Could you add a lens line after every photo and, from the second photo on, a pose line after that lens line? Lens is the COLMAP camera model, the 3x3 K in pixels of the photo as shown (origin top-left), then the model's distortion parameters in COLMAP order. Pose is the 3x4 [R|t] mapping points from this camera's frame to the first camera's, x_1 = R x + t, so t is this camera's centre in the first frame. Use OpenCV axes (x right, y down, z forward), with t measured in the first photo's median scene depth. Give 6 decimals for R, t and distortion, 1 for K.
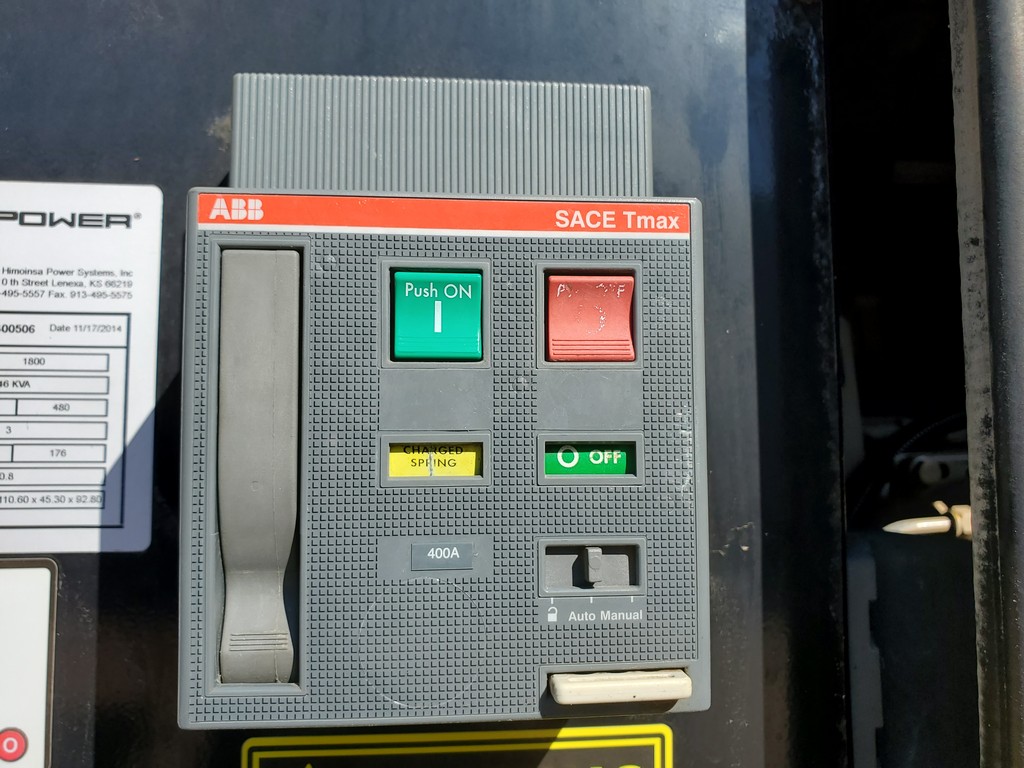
lens RADIAL K [[801.8, 0, 516.0], [0, 801.8, 394.2], [0, 0, 1]] dist [0.005669, 0.003228]
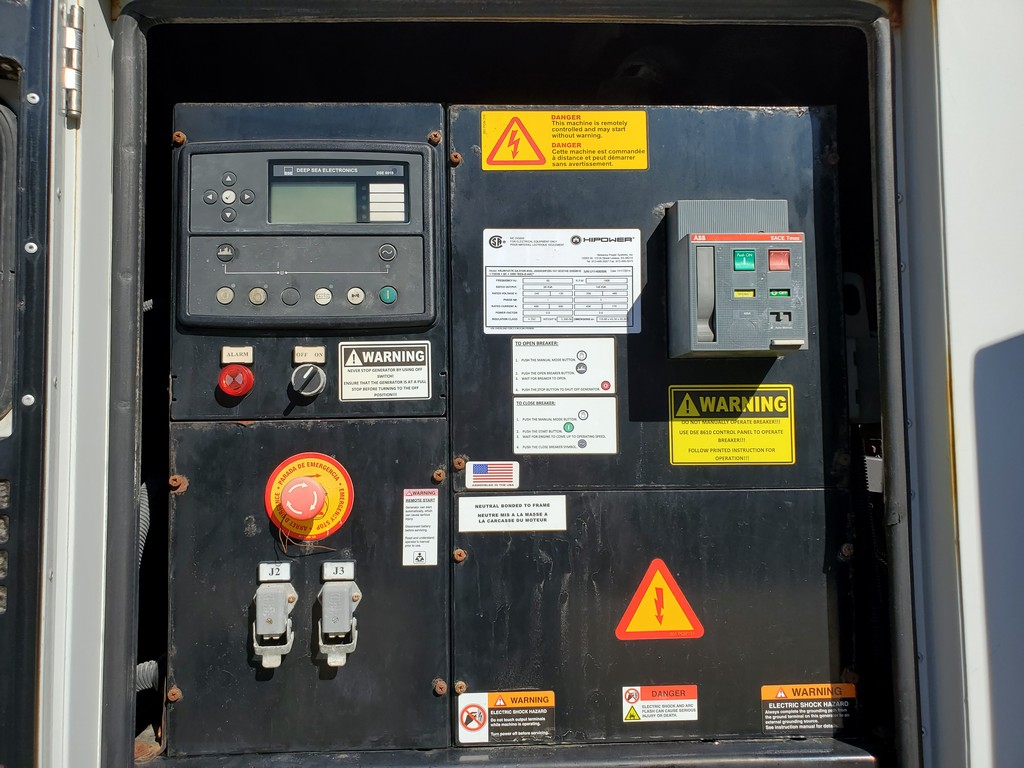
lens RADIAL K [[811.7, 0, 510.5], [0, 811.7, 389.9], [0, 0, 1]] dist [0.125501, -0.304333]
pose [[0.998497, -0.010999, -0.053696, -0.833544], [0.011310, 0.999921, 0.005488, 0.416024], [0.053631, -0.006087, 0.998542, -2.599867]]
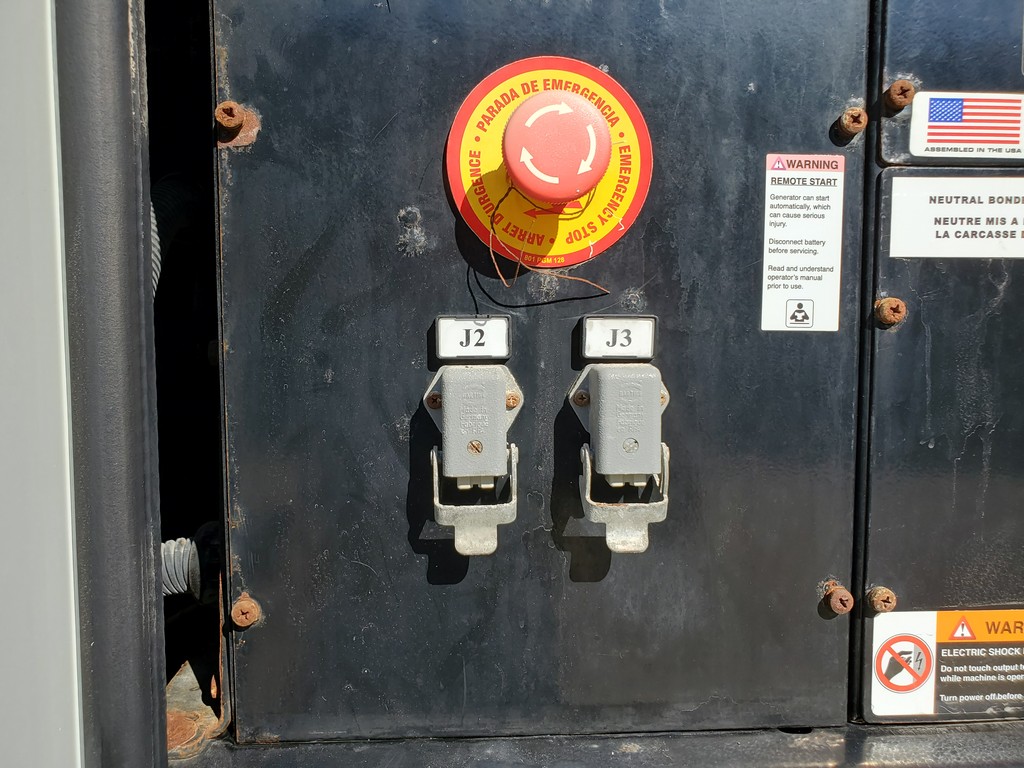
lens RADIAL K [[801.8, 0, 516.0], [0, 801.8, 394.2], [0, 0, 1]] dist [0.005669, 0.003228]
pose [[0.999273, 0.006834, -0.037503, -1.879765], [-0.001685, 0.990757, 0.135636, 1.091491], [0.038083, -0.135474, 0.990049, -0.651055]]
